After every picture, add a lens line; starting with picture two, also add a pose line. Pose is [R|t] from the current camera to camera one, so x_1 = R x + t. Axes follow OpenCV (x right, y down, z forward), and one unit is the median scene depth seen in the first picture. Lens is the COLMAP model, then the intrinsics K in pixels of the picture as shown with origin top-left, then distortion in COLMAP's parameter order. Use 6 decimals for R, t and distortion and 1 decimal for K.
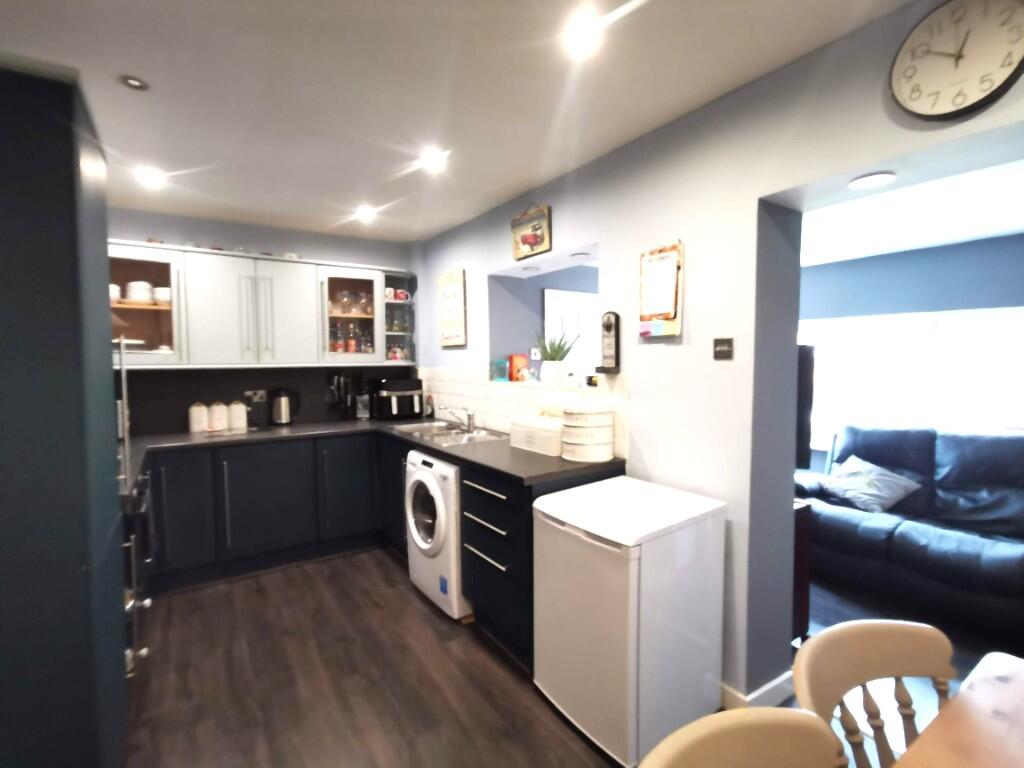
lens RADIAL K [[495.3, 0, 511.5], [0, 495.3, 381.7], [0, 0, 1]] dist [0.003283, 0.002494]
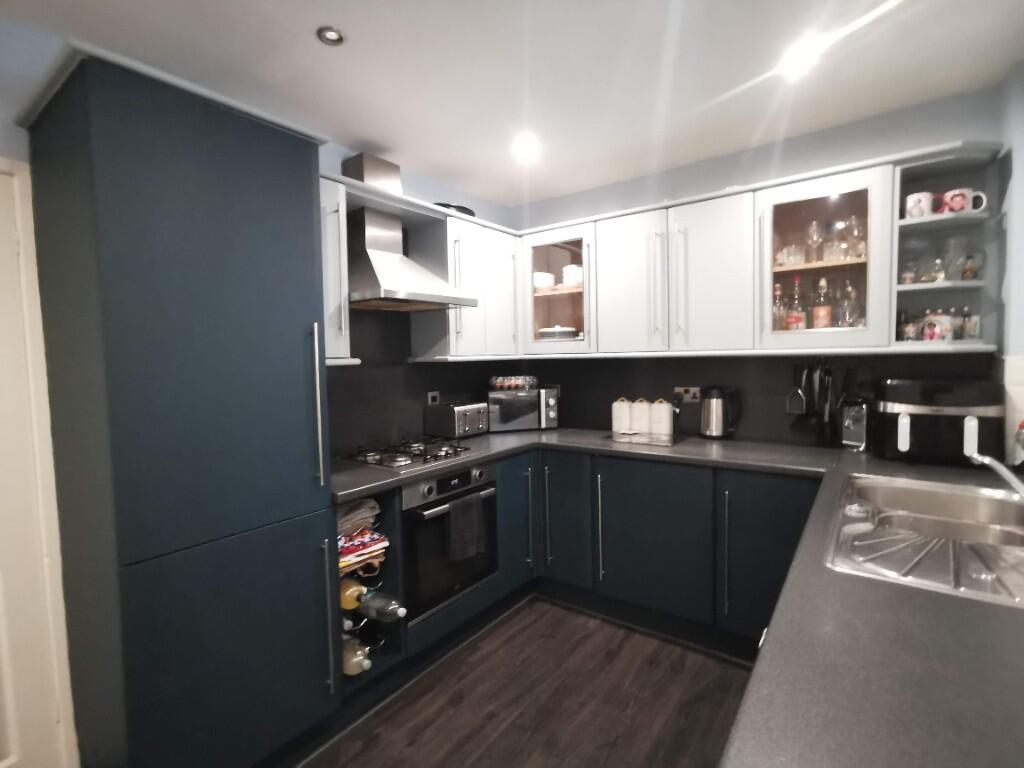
lens RADIAL K [[495.3, 0, 512.2], [0, 495.3, 387.1], [0, 0, 1]] dist [0.003283, 0.002494]
pose [[0.339372, 0.056912, -0.938929, 0.098972], [-0.029378, 0.998322, 0.049894, -0.011714], [0.940193, 0.010652, 0.340475, 0.496930]]
